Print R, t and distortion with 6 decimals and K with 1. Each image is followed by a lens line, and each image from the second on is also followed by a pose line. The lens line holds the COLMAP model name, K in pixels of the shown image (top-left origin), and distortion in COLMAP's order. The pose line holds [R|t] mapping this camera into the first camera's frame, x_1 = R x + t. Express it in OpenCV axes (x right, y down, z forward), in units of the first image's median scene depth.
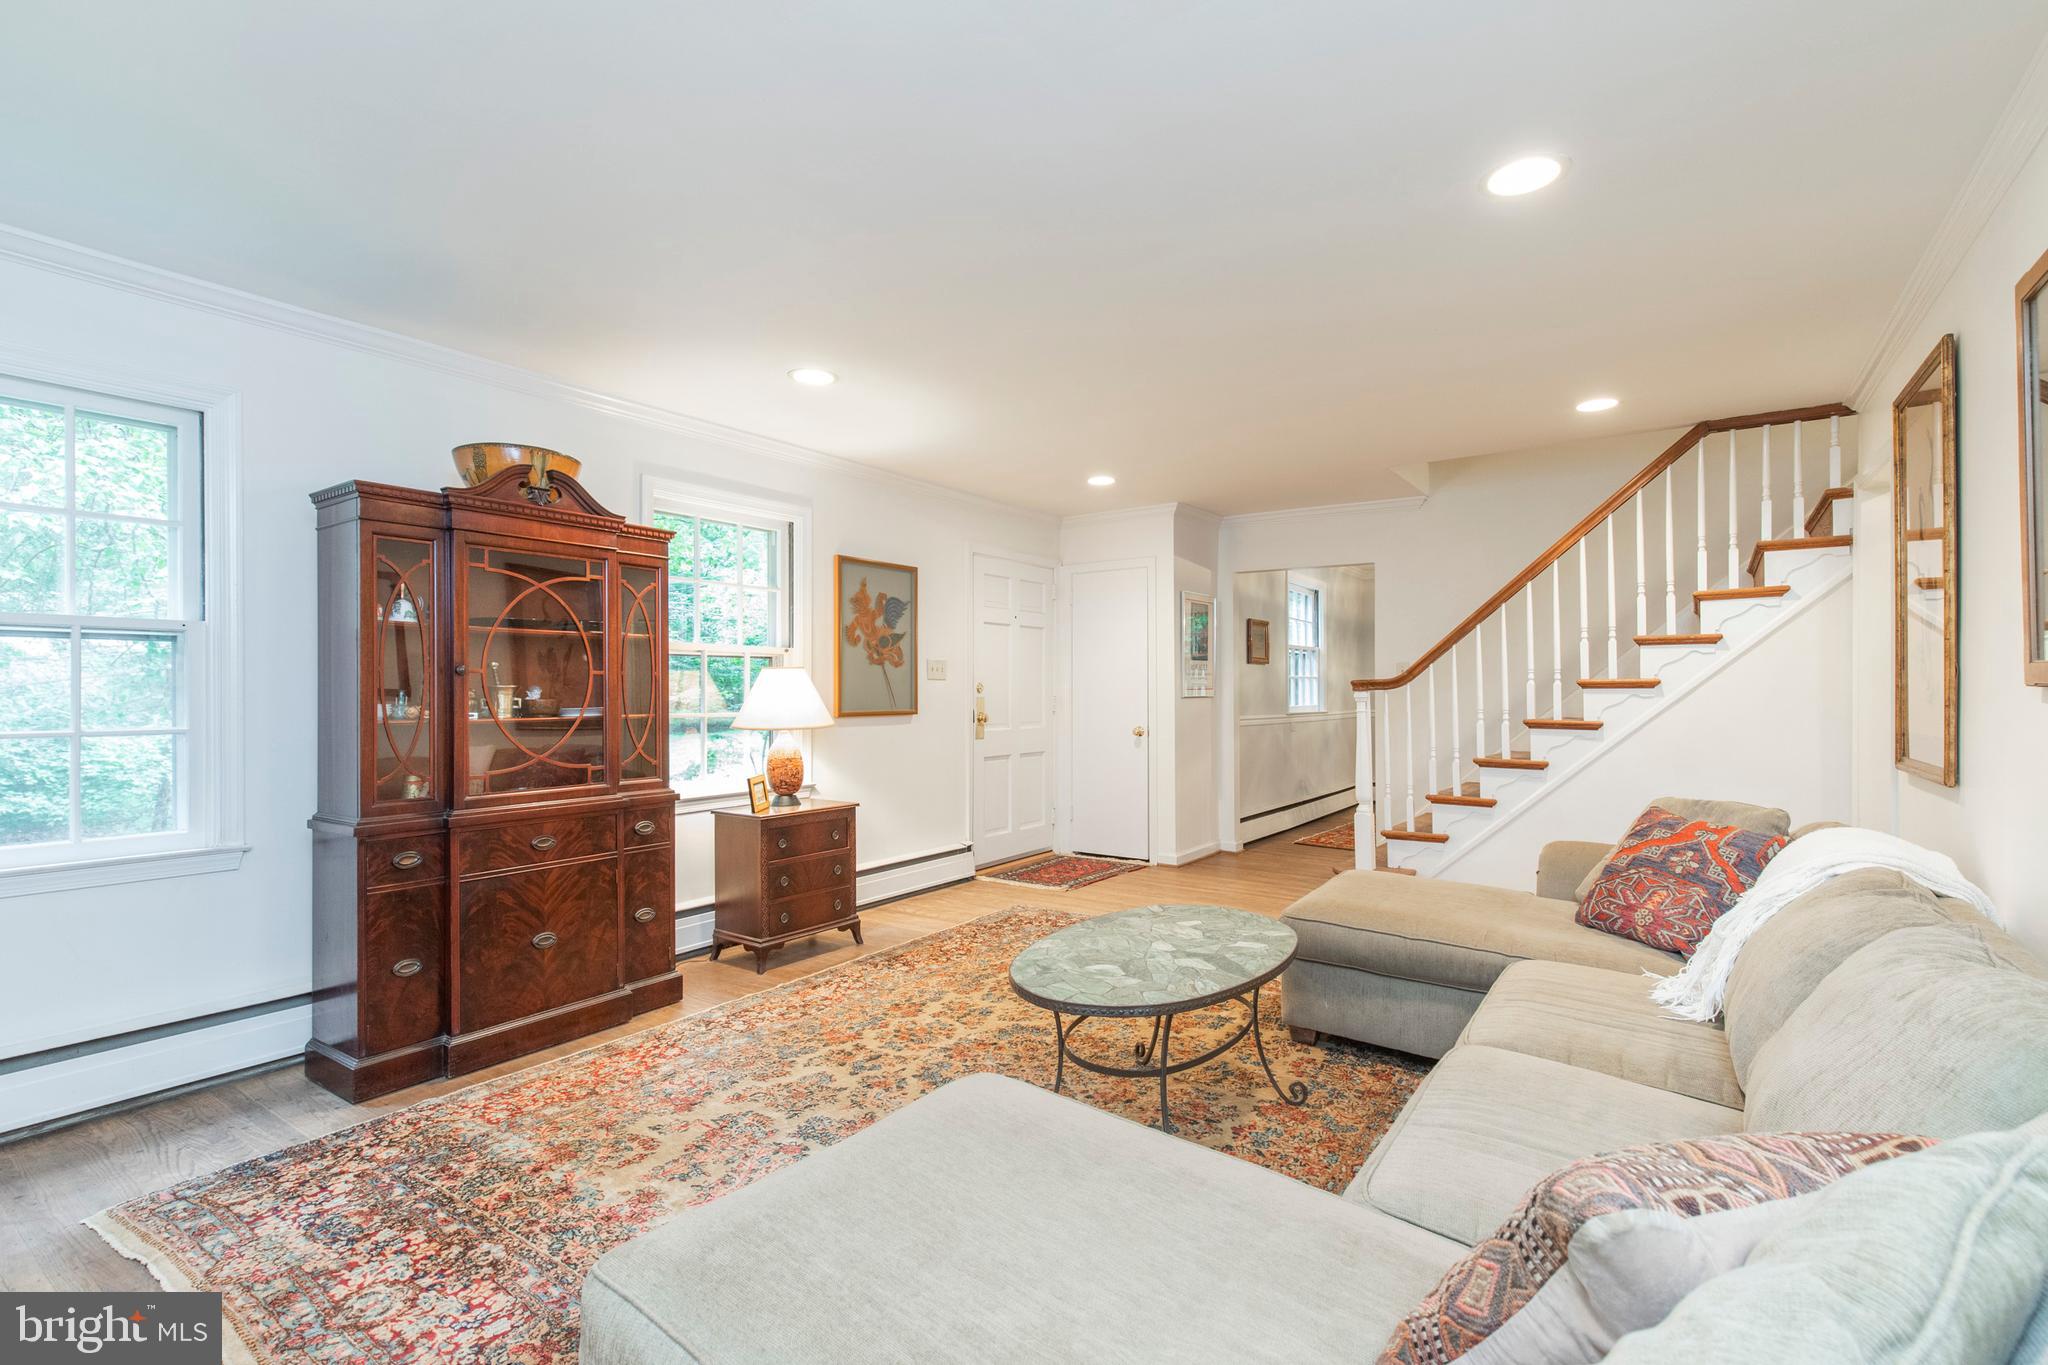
lens RADIAL K [[930.6, 0, 1036.2], [0, 930.6, 684.2], [0, 0, 1]] dist [0.008174, -0.000190]
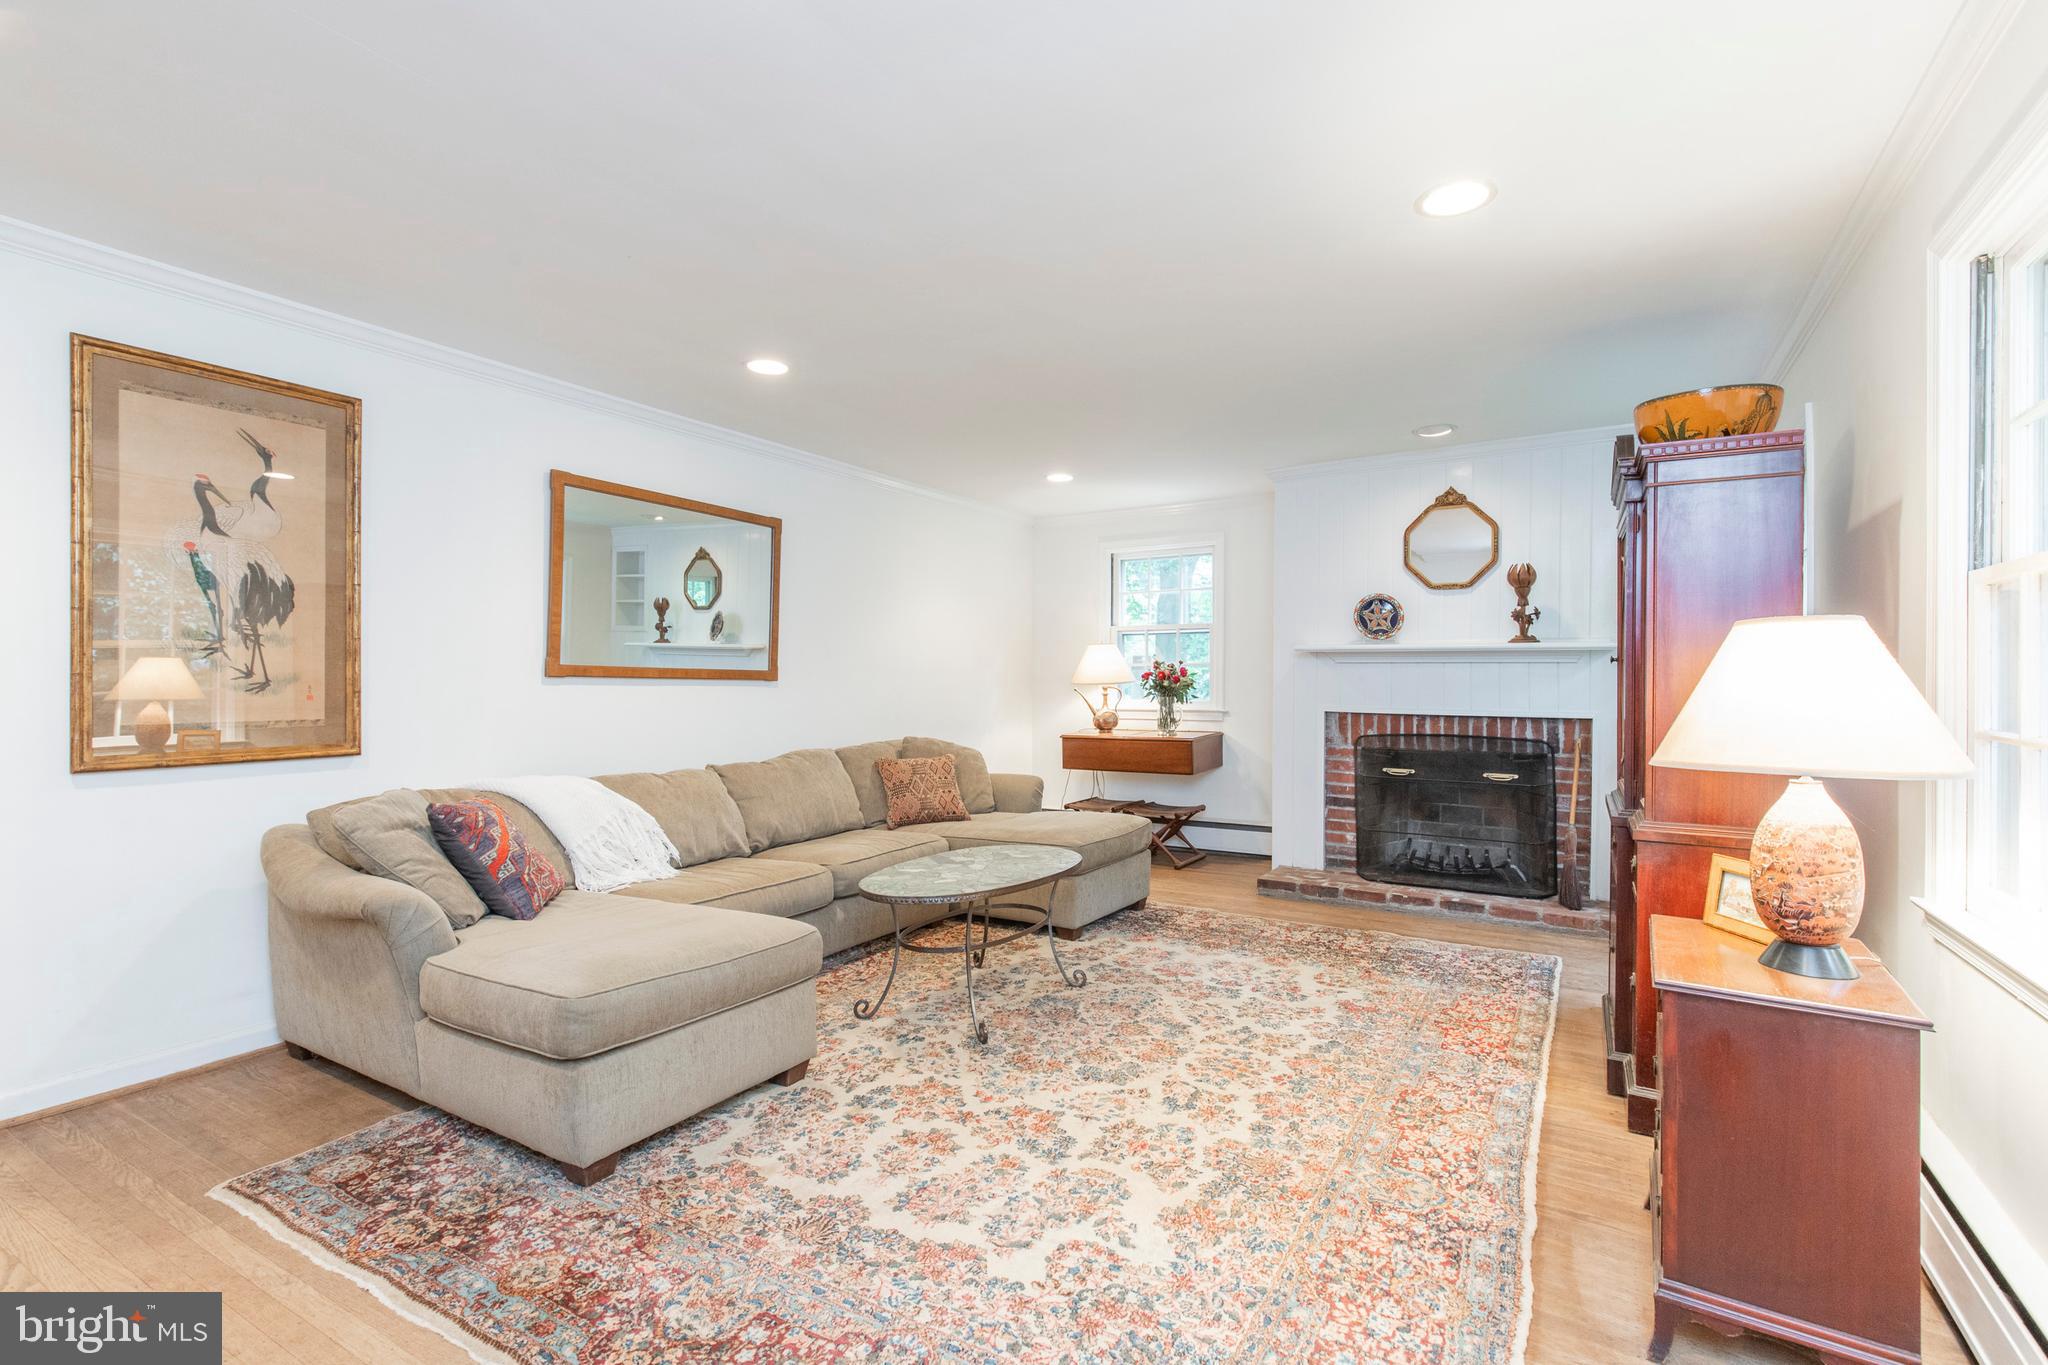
lens RADIAL K [[930.6, 0, 1017.6], [0, 930.6, 682.4], [0, 0, 1]] dist [0.008174, -0.000190]
pose [[-0.998558, 0.000354, -0.053676, 0.111477], [0.000357, 1.000000, -0.000049, 0.008871], [0.053676, -0.000068, -0.998558, 1.754224]]
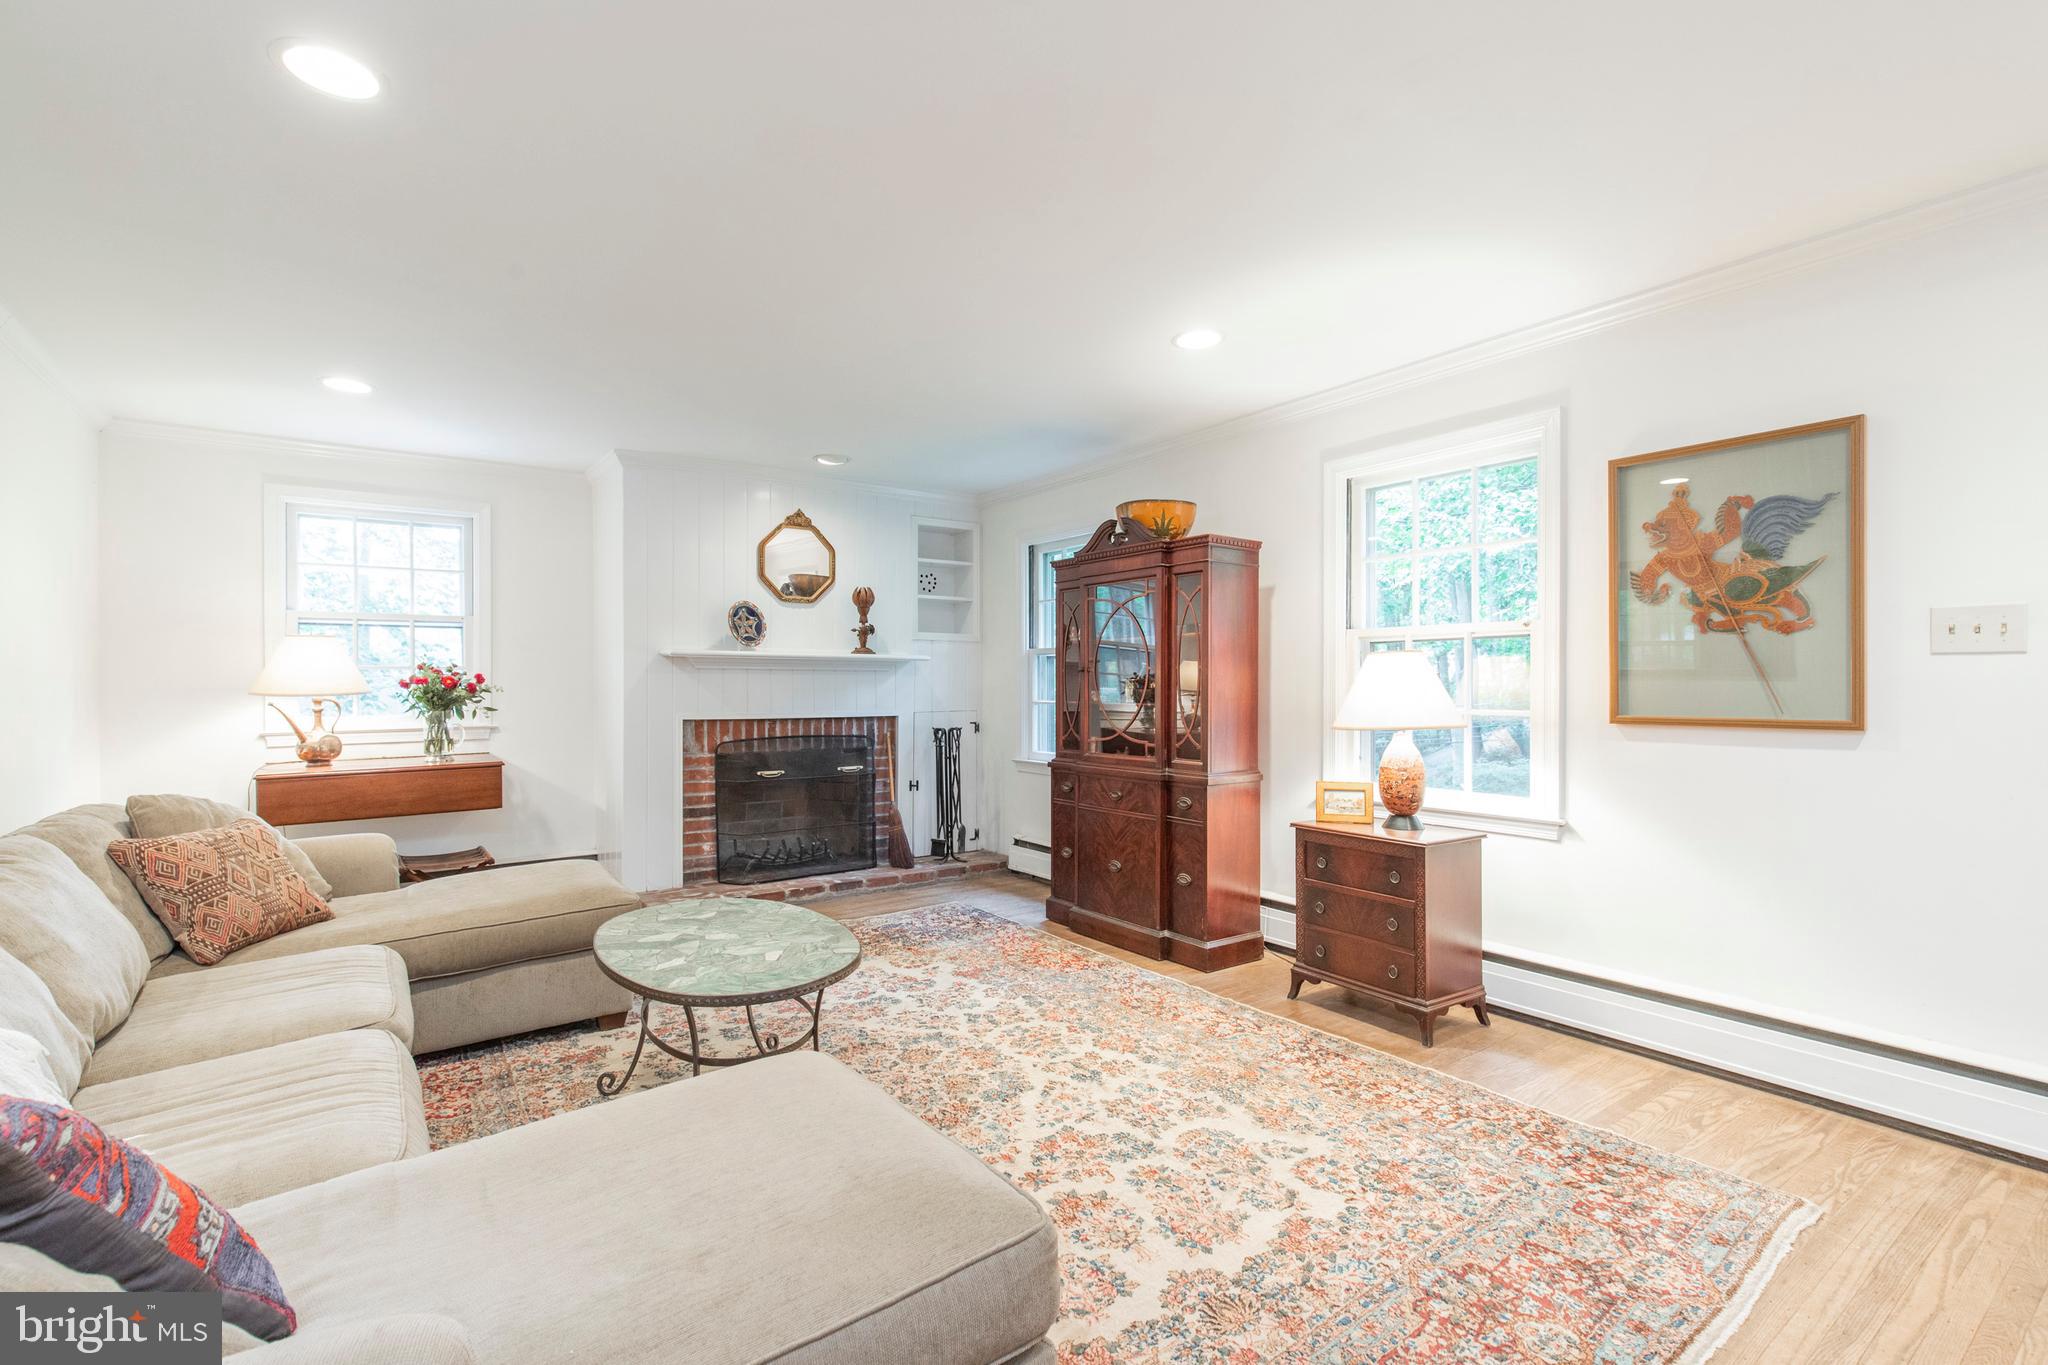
lens RADIAL K [[930.6, 0, 1025.1], [0, 930.6, 684.0], [0, 0, 1]] dist [0.008174, -0.000190]
pose [[-0.337113, 0.003464, -0.941458, 0.729539], [0.010936, 0.999940, -0.000237, 0.007252], [0.941401, -0.010376, -0.337131, 1.230413]]
